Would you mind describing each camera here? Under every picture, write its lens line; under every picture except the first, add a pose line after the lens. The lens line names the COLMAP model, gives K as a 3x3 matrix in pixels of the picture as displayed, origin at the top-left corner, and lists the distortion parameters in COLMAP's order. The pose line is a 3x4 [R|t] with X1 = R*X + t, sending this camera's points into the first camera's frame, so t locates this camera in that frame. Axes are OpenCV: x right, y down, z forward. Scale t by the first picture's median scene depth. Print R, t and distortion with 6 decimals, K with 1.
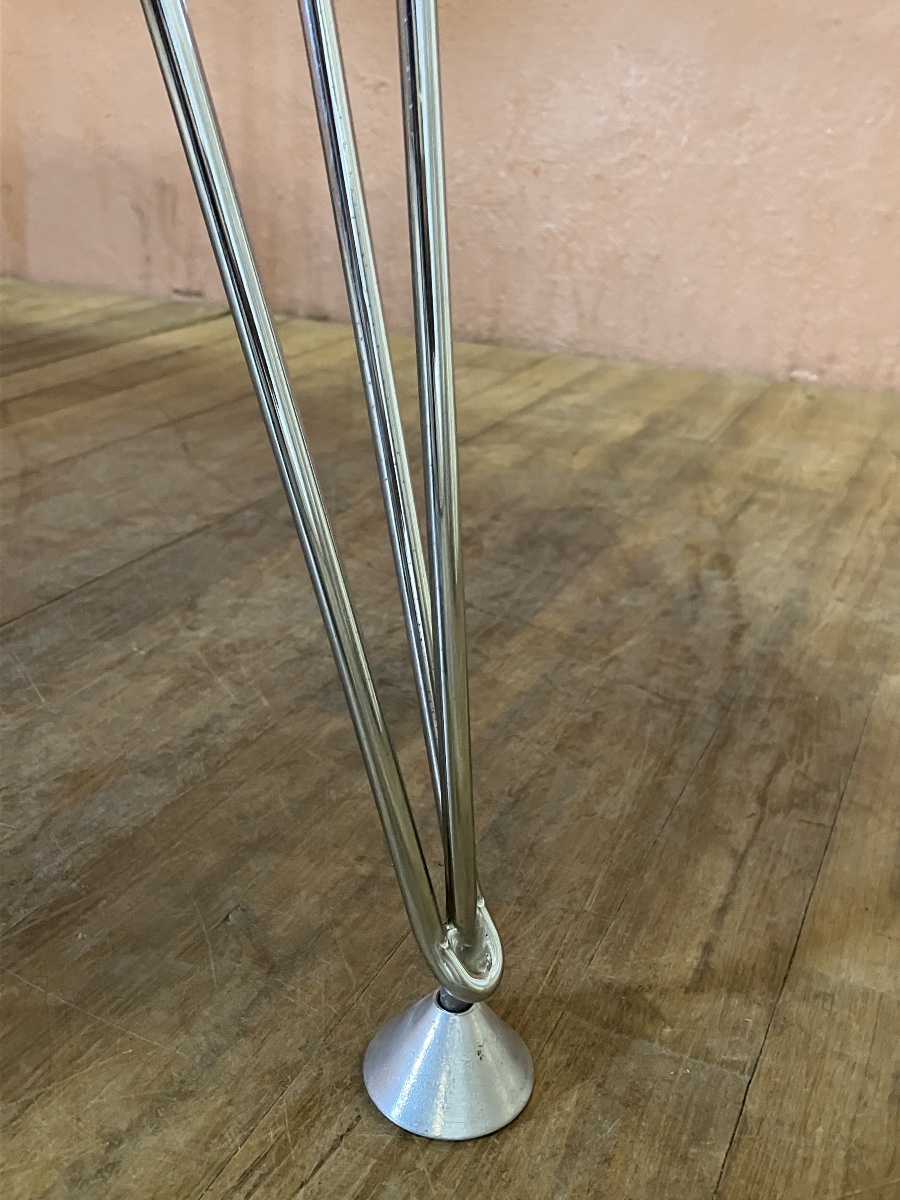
lens RADIAL K [[1169.8, 0, 453.7], [0, 1169.8, 593.3], [0, 0, 1]] dist [0.017246, 0.000000]
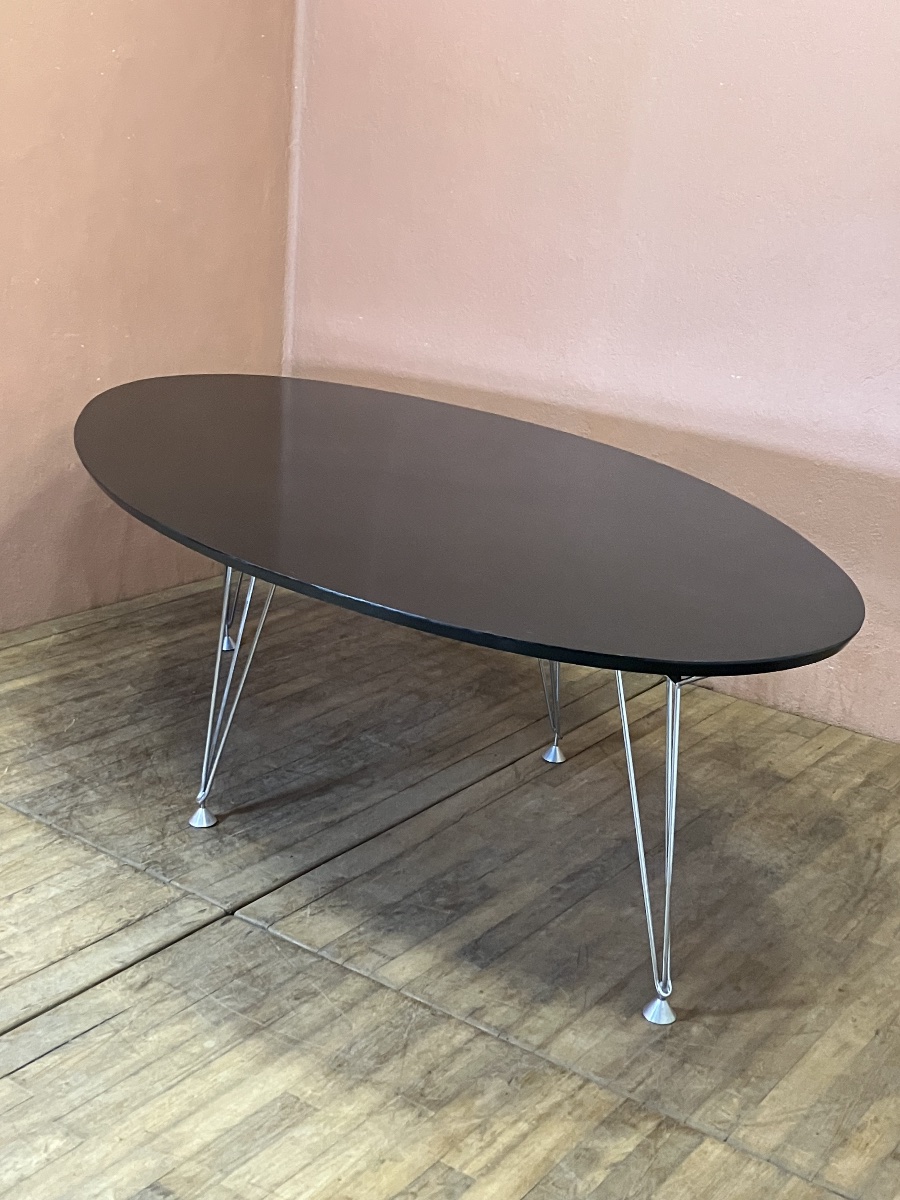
lens RADIAL K [[1508.4, 0, 451.0], [0, 1508.4, 597.2], [0, 0, 1]] dist [0.095719, 0.000000]
pose [[0.983362, 0.078490, -0.163823, -0.212506], [-0.096404, 0.989850, -0.104422, -0.117407], [0.153964, 0.118478, 0.980948, -2.491116]]
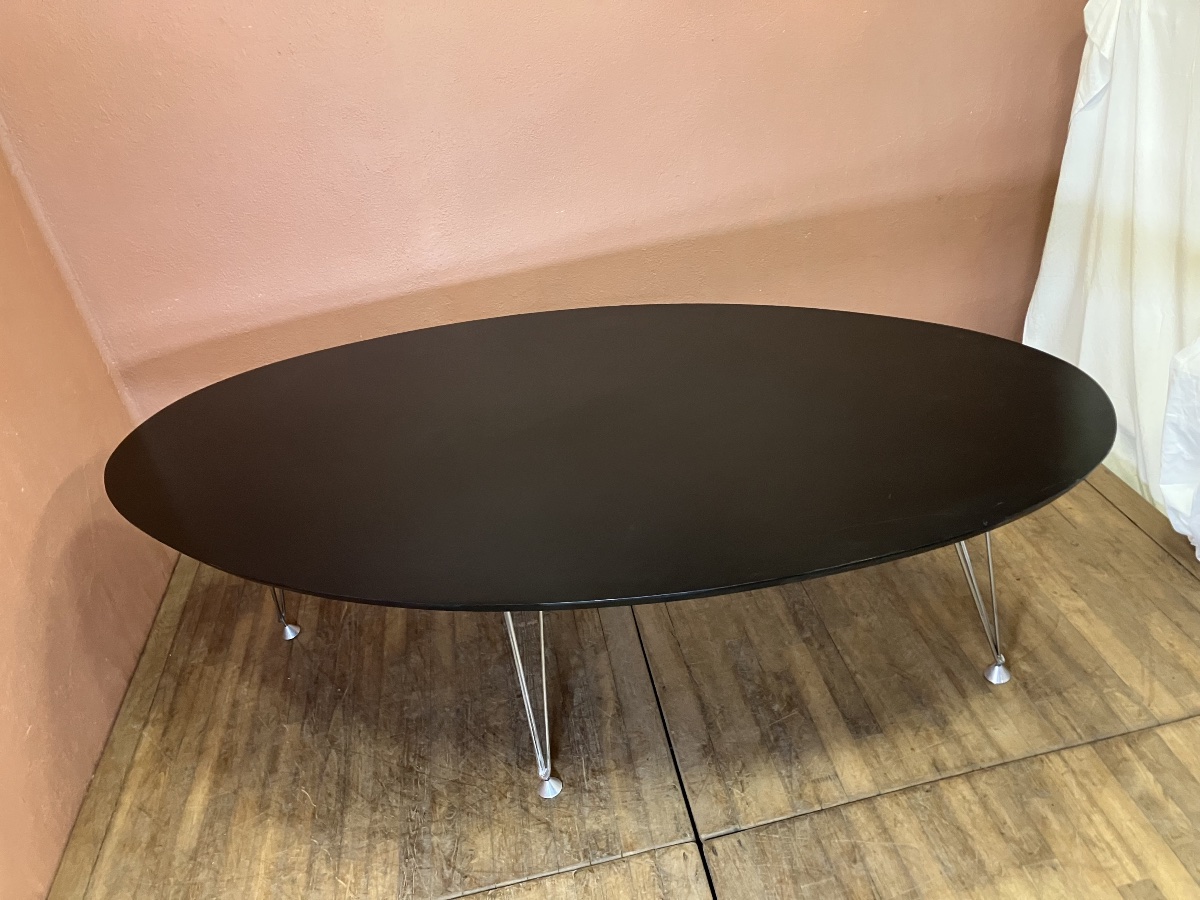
lens RADIAL K [[975.2, 0, 594.0], [0, 975.2, 455.6], [0, 0, 1]] dist [0.016454, 0.011996]
pose [[0.806936, -0.452417, 0.379701, -1.584757], [0.413601, 0.891762, 0.183563, -0.959531], [-0.421650, 0.008921, 0.906715, -1.534106]]
